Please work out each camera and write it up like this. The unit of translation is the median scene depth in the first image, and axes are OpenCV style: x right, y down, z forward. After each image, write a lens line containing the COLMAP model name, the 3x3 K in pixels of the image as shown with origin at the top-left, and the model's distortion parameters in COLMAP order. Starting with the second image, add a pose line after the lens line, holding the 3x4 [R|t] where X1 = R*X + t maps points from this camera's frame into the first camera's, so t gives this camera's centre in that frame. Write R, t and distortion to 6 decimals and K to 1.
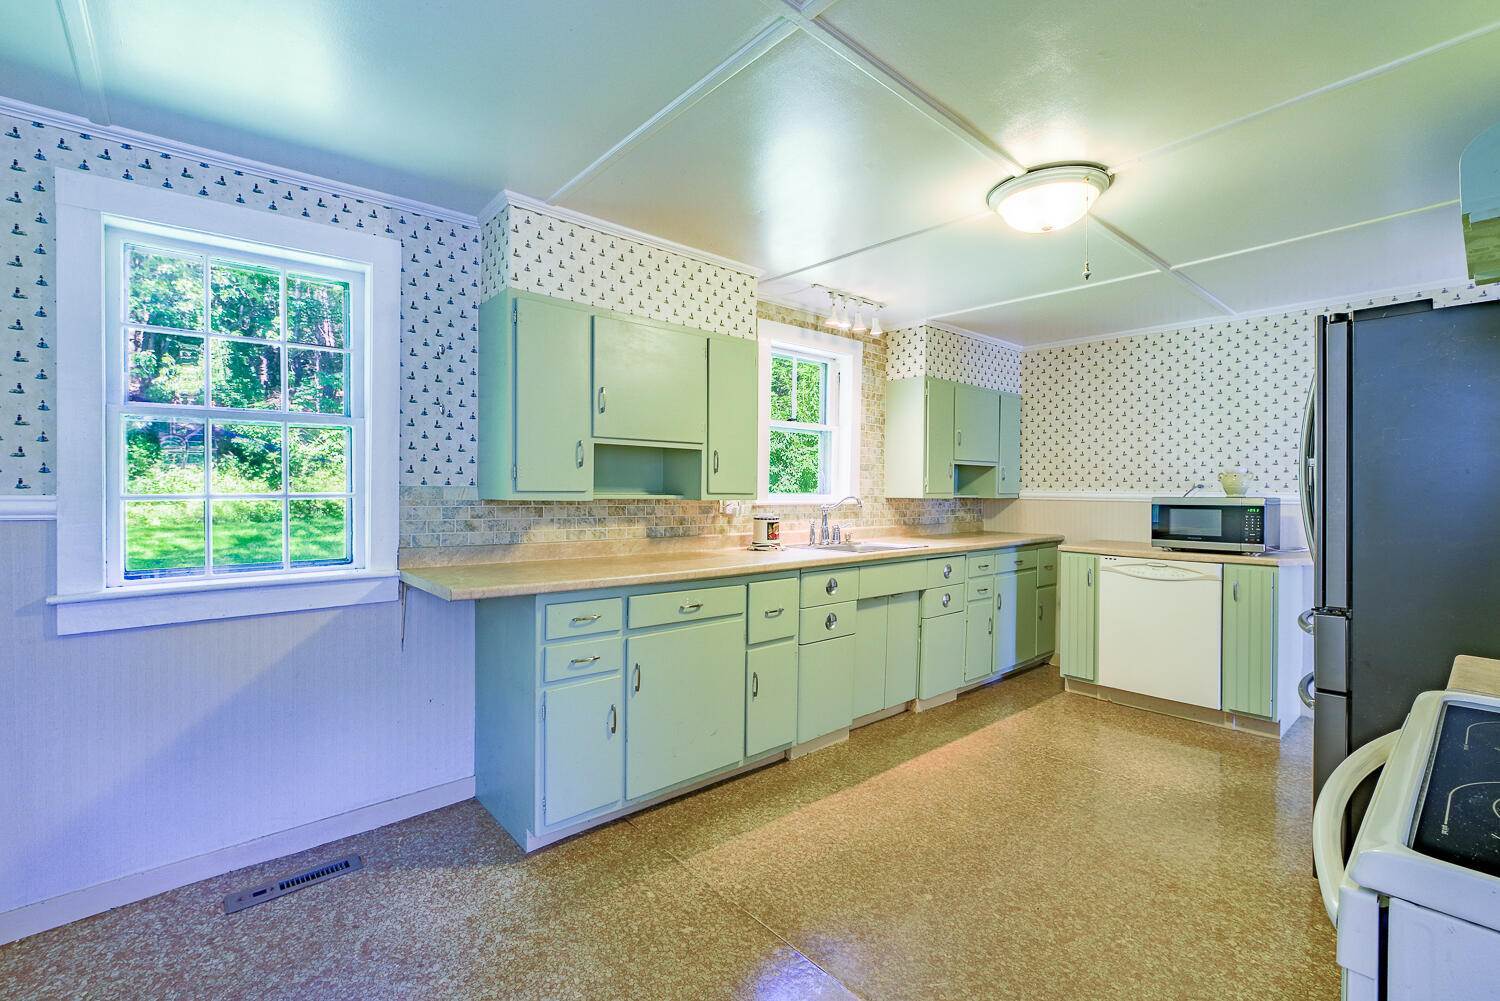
lens RADIAL K [[656.4, 0, 747.5], [0, 656.4, 494.7], [0, 0, 1]] dist [-0.001655, 0.000017]
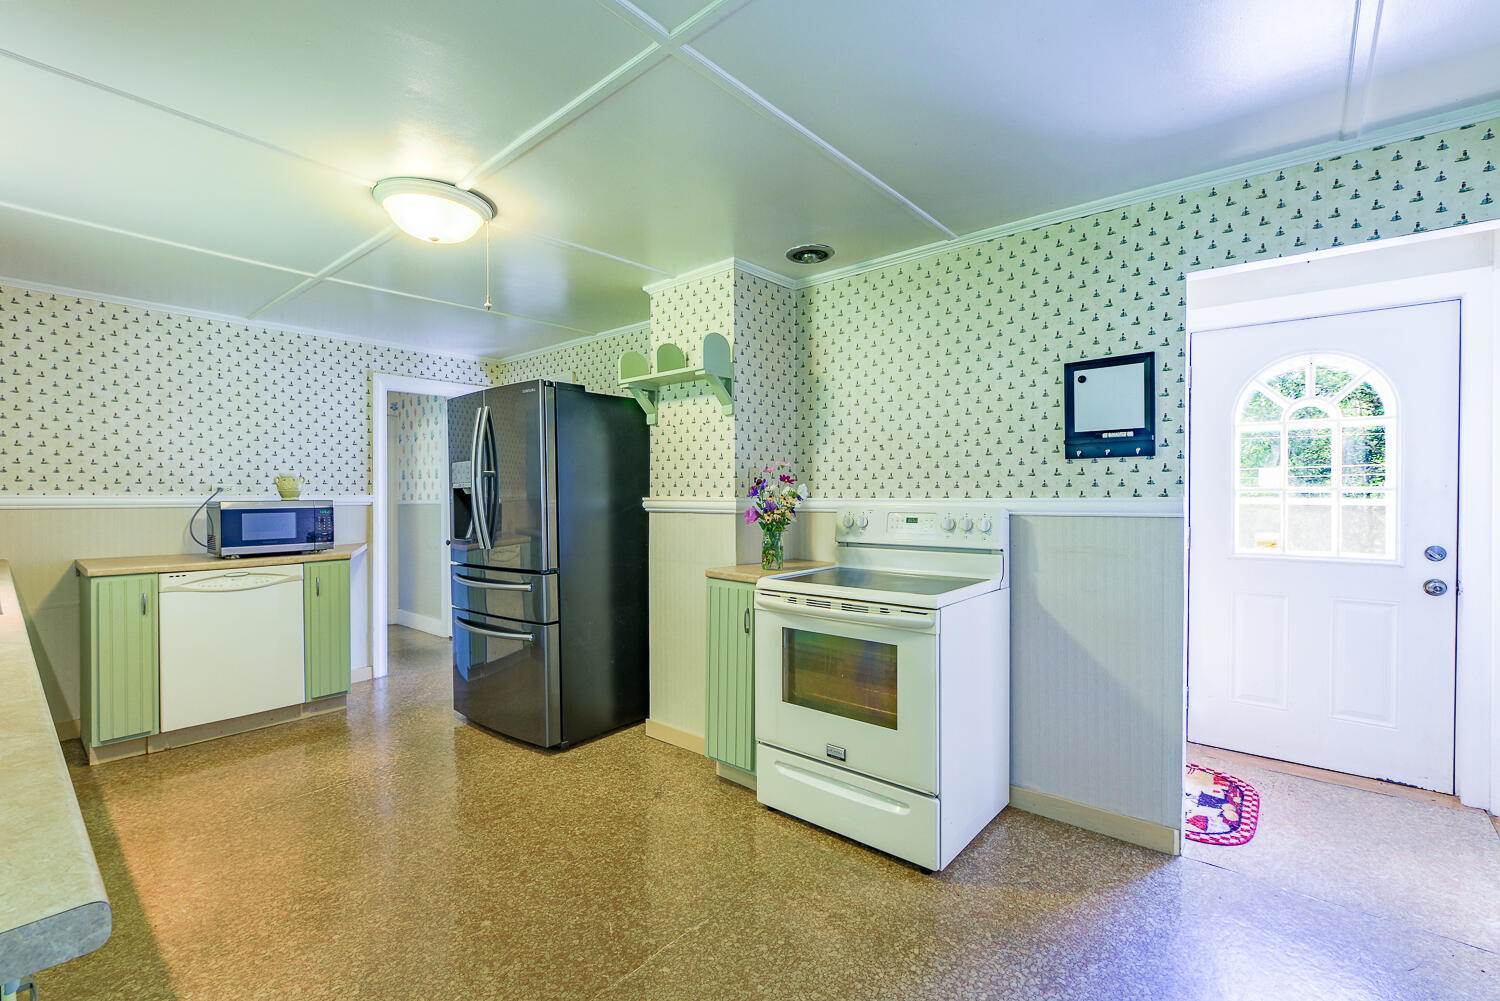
lens RADIAL K [[656.4, 0, 746.6], [0, 656.4, 499.1], [0, 0, 1]] dist [-0.001655, 0.000017]
pose [[-0.144756, -0.012979, 0.989382, -0.397693], [0.007445, 0.999871, 0.014206, -0.007391], [-0.989439, 0.009423, -0.144641, 0.423550]]
